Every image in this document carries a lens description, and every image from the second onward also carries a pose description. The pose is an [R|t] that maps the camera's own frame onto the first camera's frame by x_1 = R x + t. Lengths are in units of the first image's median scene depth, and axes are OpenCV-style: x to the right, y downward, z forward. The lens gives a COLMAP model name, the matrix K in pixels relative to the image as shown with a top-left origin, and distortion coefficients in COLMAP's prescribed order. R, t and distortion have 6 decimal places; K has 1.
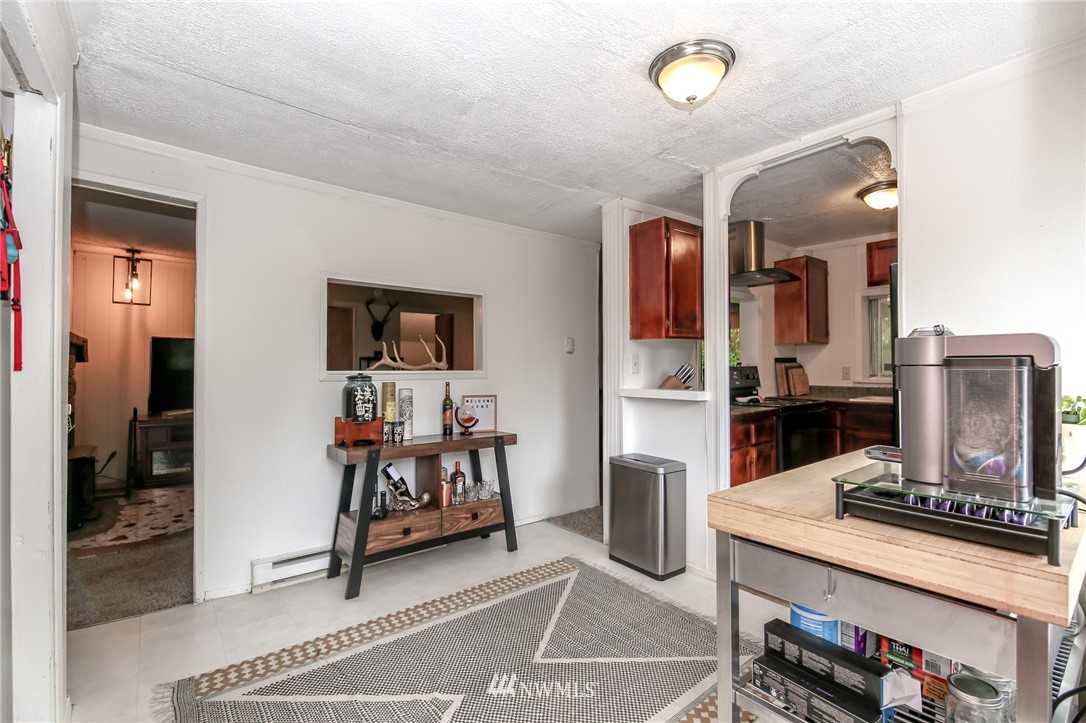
lens RADIAL K [[480.3, 0, 543.2], [0, 480.3, 366.7], [0, 0, 1]] dist [0.000253, -0.000108]
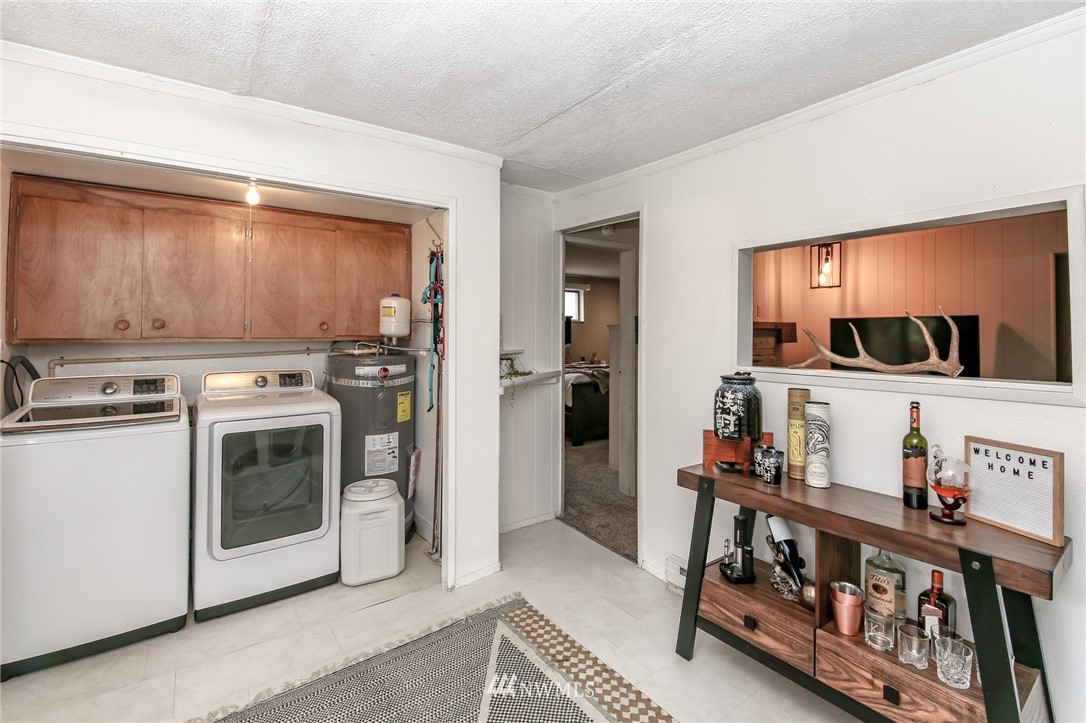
lens RADIAL K [[480.1, 0, 544.1], [0, 480.1, 332.1], [0, 0, 1]] dist [0.002669, 0.000115]
pose [[-0.040549, -0.008491, -0.999141, 0.317966], [0.001423, 0.999962, -0.008555, -0.036670], [0.999177, -0.001769, -0.040535, 0.628532]]
